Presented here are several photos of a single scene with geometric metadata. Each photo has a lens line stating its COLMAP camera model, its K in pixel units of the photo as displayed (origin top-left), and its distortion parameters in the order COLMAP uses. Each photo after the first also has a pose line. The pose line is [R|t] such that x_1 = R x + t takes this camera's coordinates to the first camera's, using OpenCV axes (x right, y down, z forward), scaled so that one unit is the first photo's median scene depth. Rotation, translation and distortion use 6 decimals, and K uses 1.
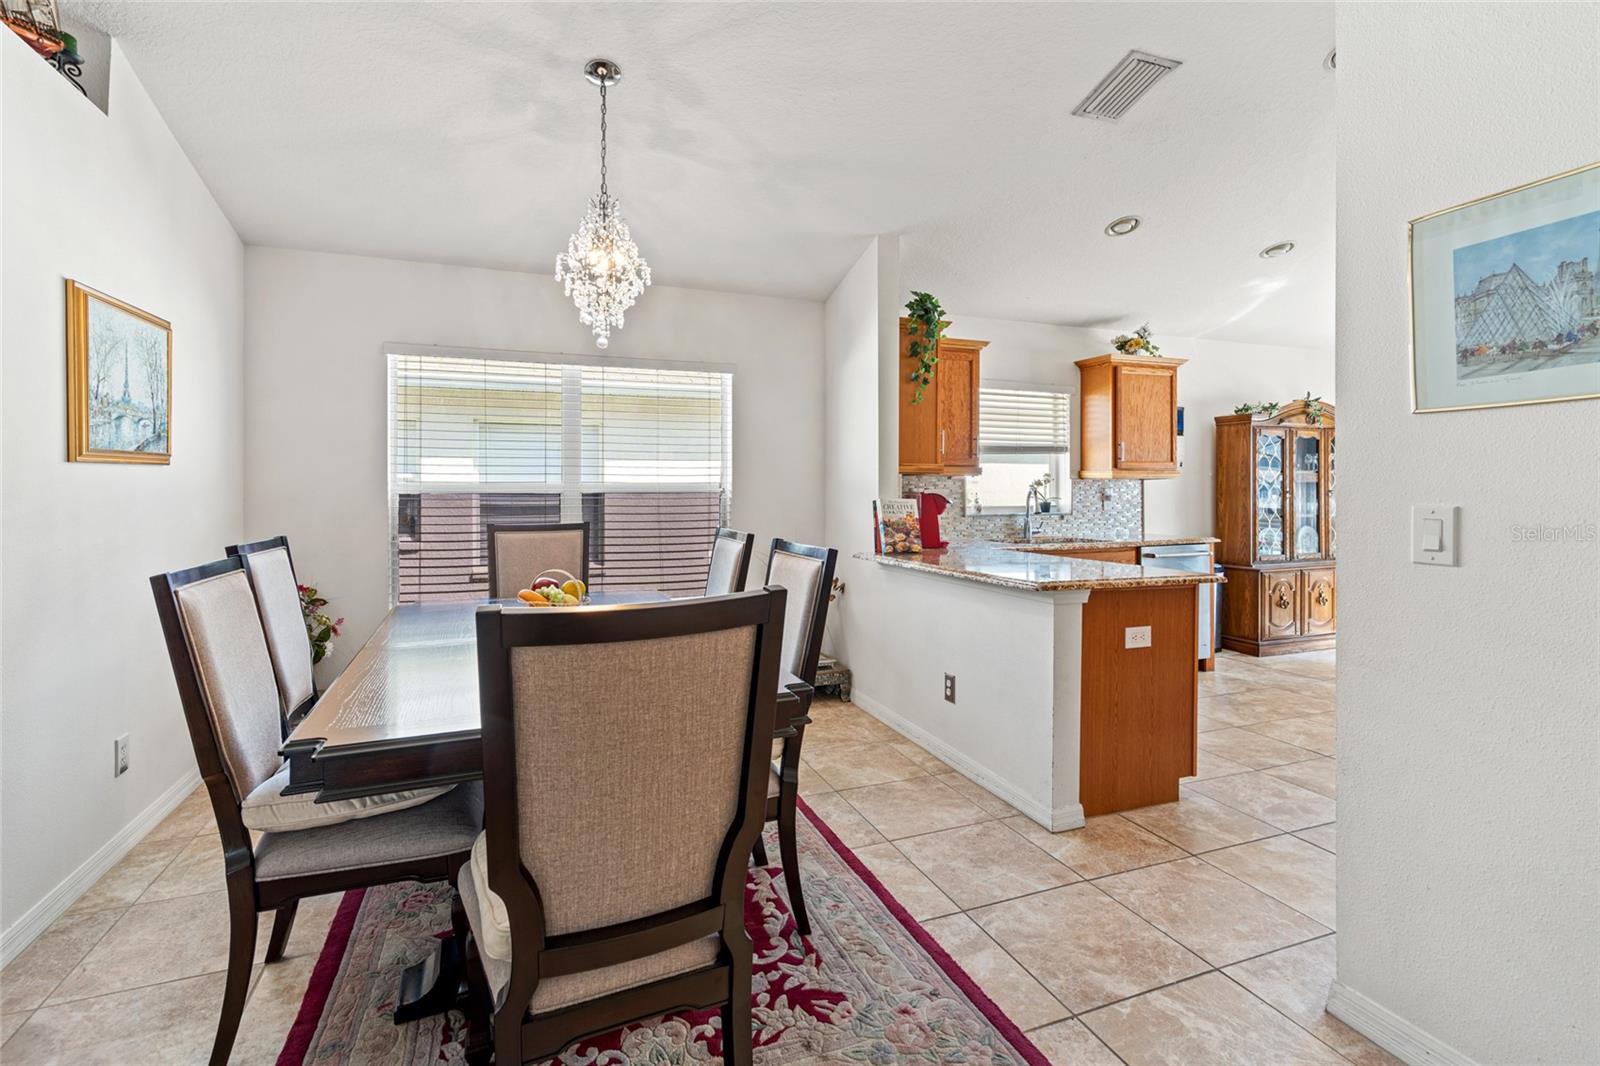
lens RADIAL K [[739.6, 0, 795.9], [0, 739.6, 501.3], [0, 0, 1]] dist [0.001922, 0.003577]
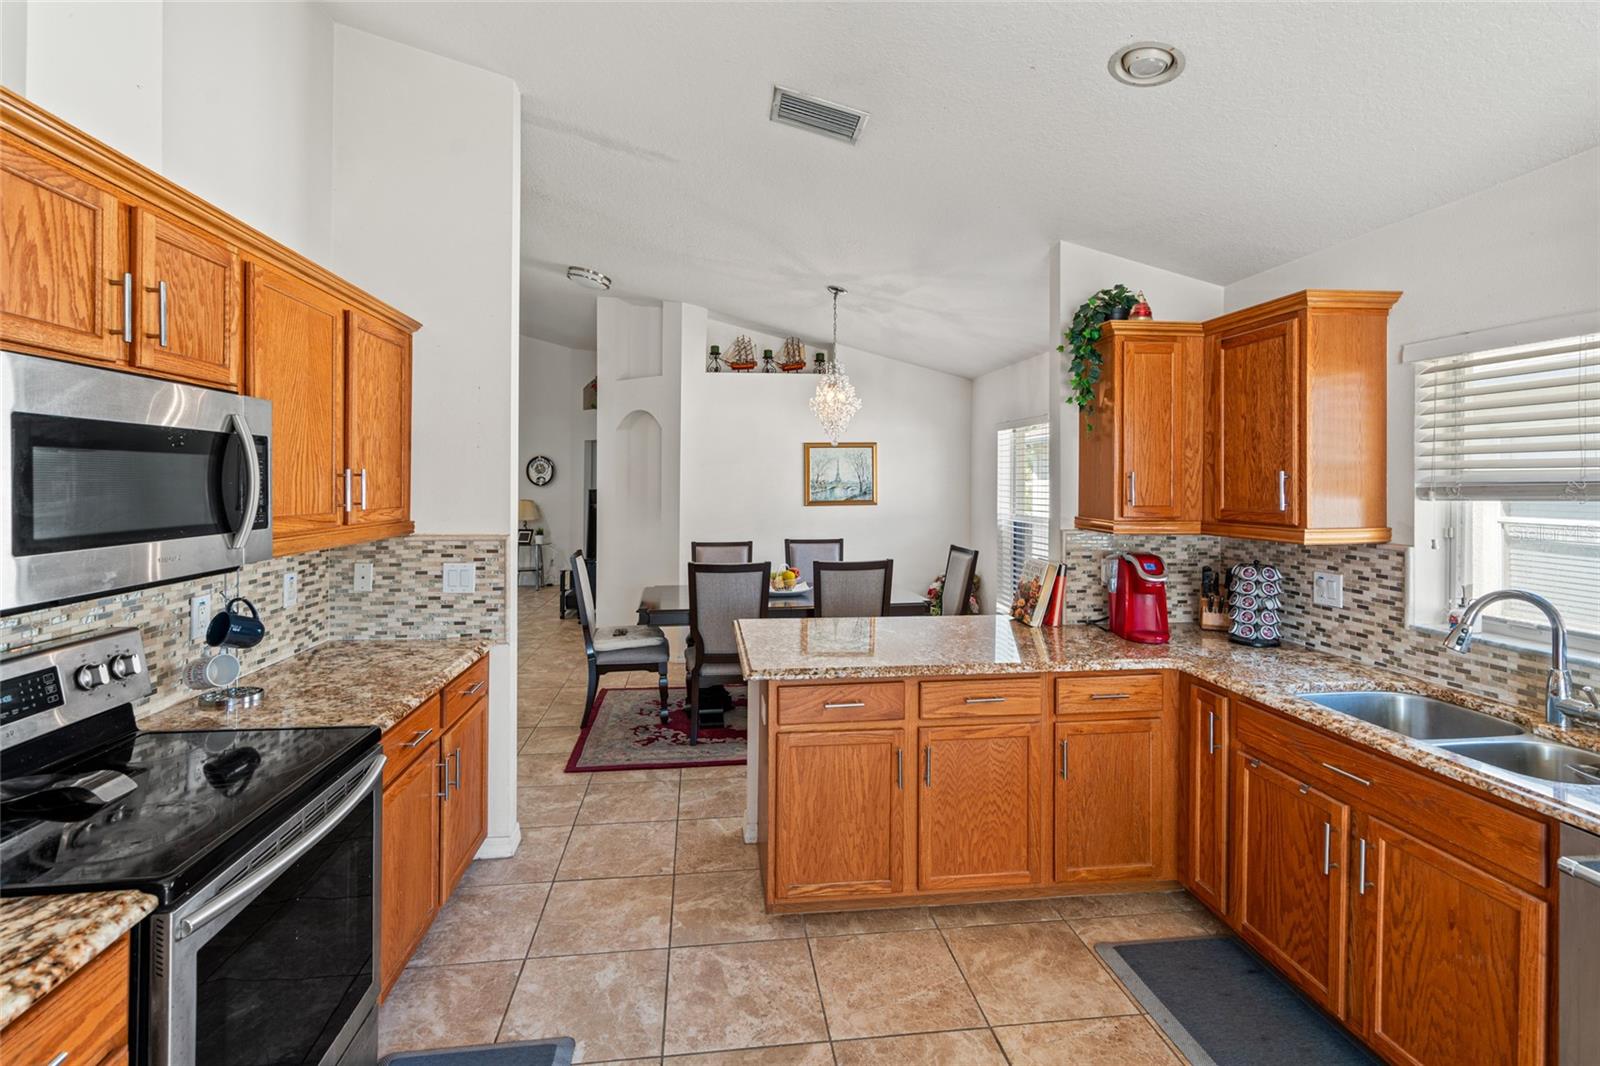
lens RADIAL K [[739.6, 0, 792.7], [0, 739.6, 492.7], [0, 0, 1]] dist [0.001922, 0.003577]
pose [[-0.248219, 0.018455, -0.968528, 0.773517], [-0.012139, 0.999681, 0.022159, -0.071623], [0.968628, 0.017257, -0.247915, 0.702741]]
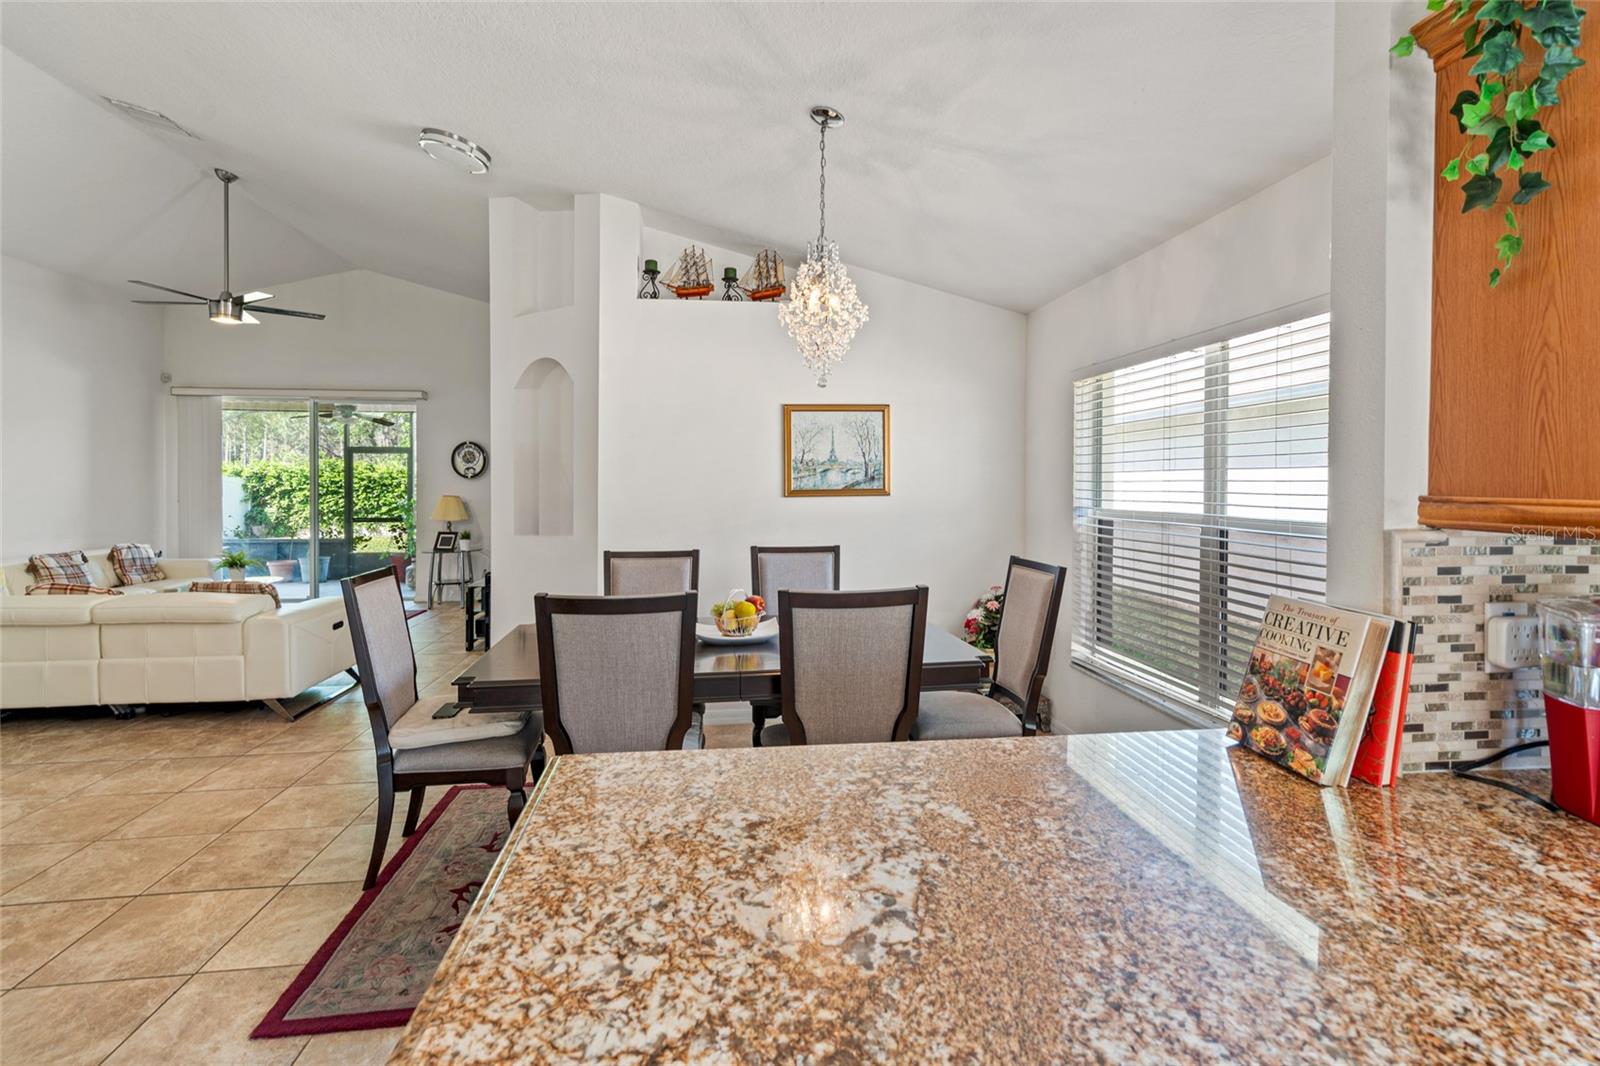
lens RADIAL K [[739.6, 0, 803.2], [0, 739.6, 492.7], [0, 0, 1]] dist [0.001922, 0.003577]
pose [[-0.239535, 0.013396, -0.970795, 0.391555], [-0.013276, 0.999766, 0.017071, -0.042746], [0.970797, 0.016977, -0.239301, 0.639802]]
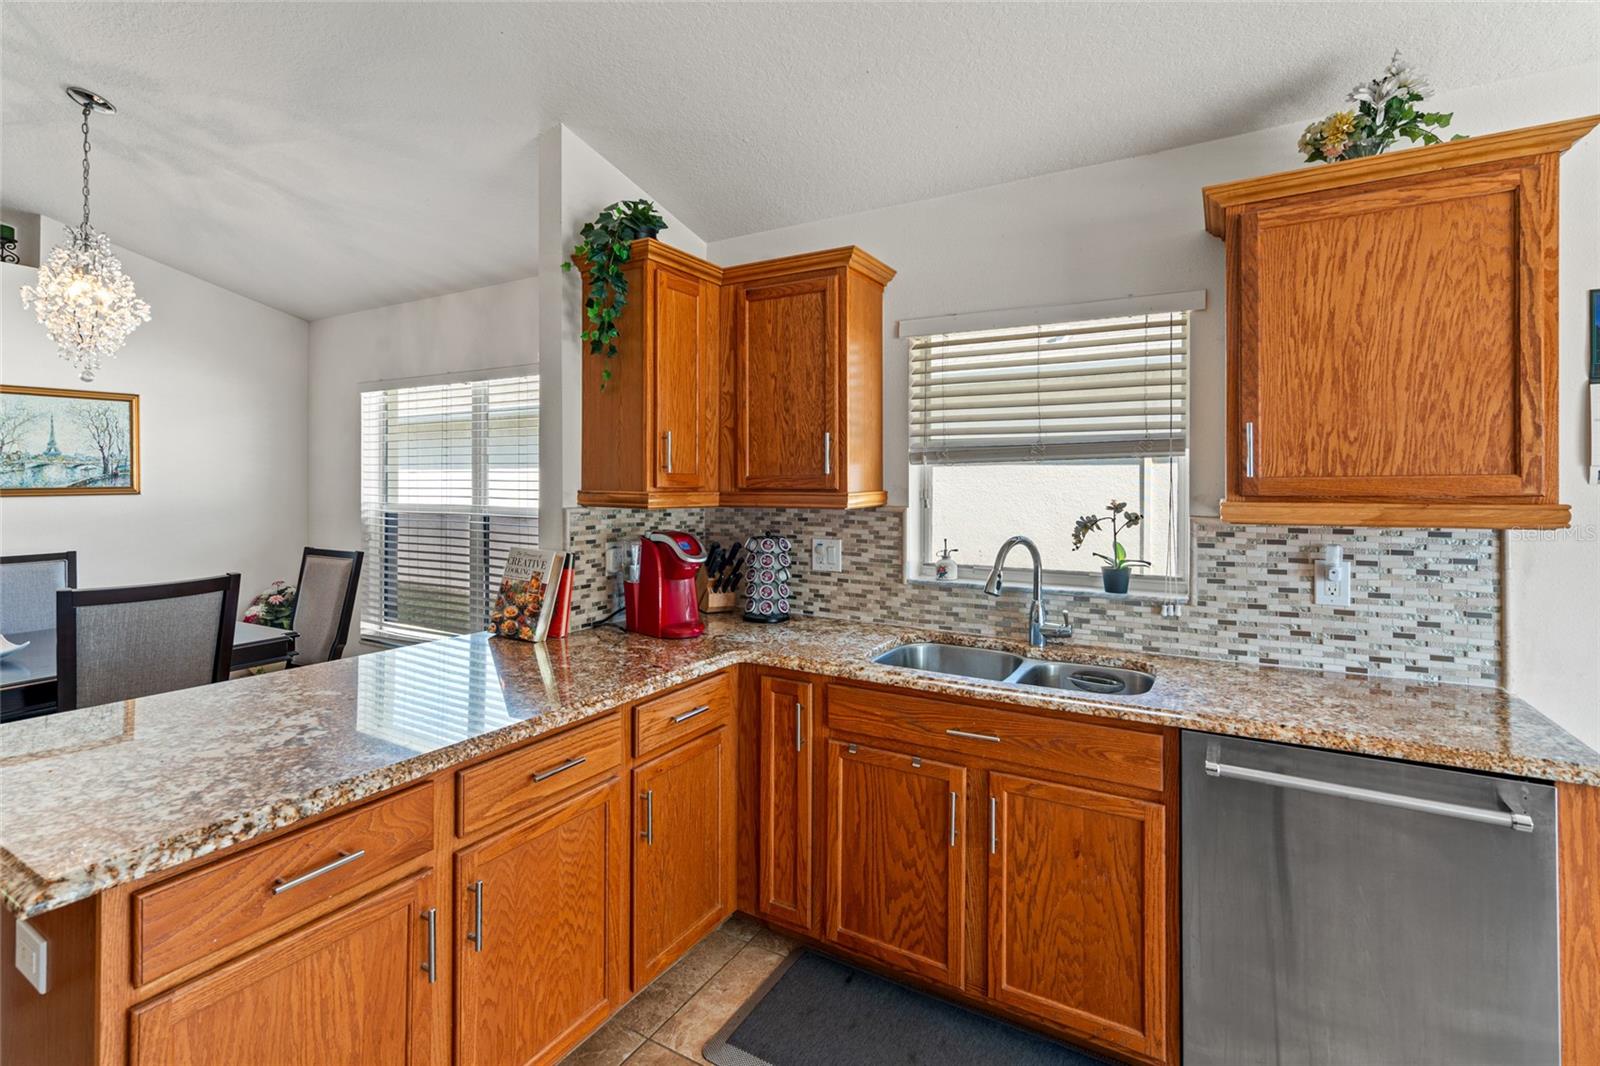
lens RADIAL K [[739.6, 0, 793.5], [0, 739.6, 490.4], [0, 0, 1]] dist [0.001922, 0.003577]
pose [[0.618589, 0.013497, -0.785599, 0.572292], [-0.015387, 0.999869, 0.005063, -0.044718], [0.785564, 0.008956, 0.618715, 0.590300]]
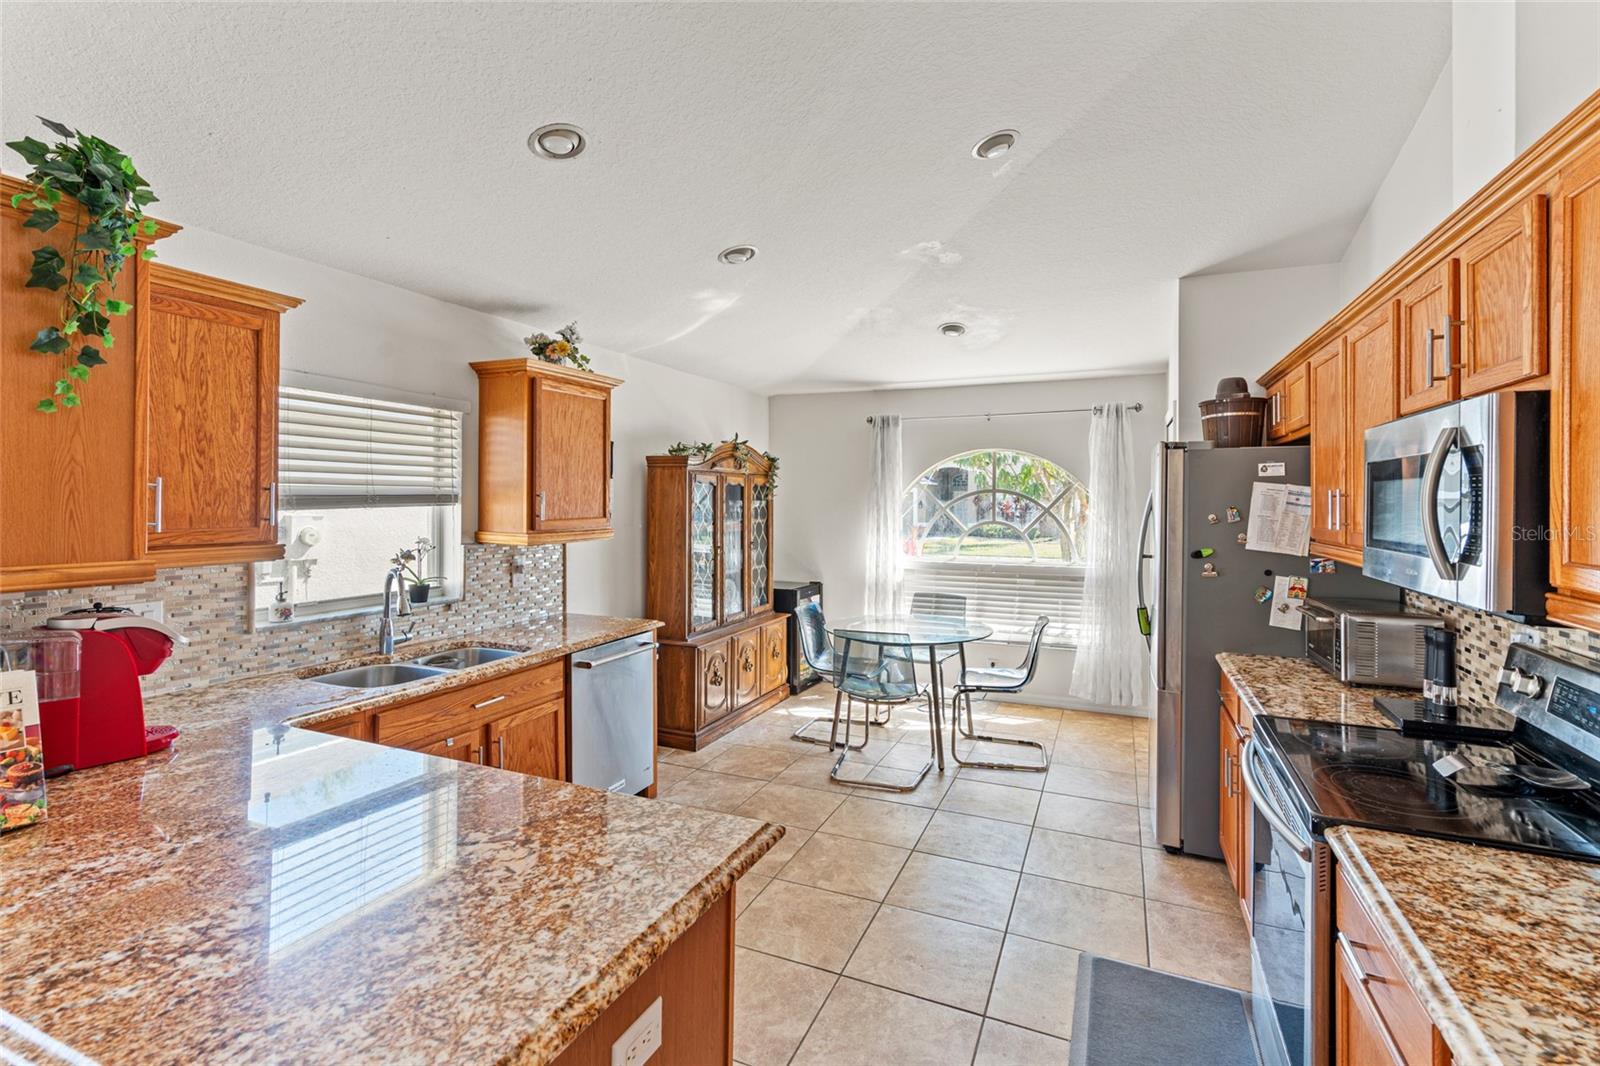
lens RADIAL K [[739.6, 0, 798.7], [0, 739.6, 504.7], [0, 0, 1]] dist [0.001922, 0.003577]
pose [[0.705620, 0.005181, 0.708571, 0.126965], [-0.003089, 0.999986, -0.004235, -0.064758], [-0.708584, 0.000800, 0.705627, 0.353817]]
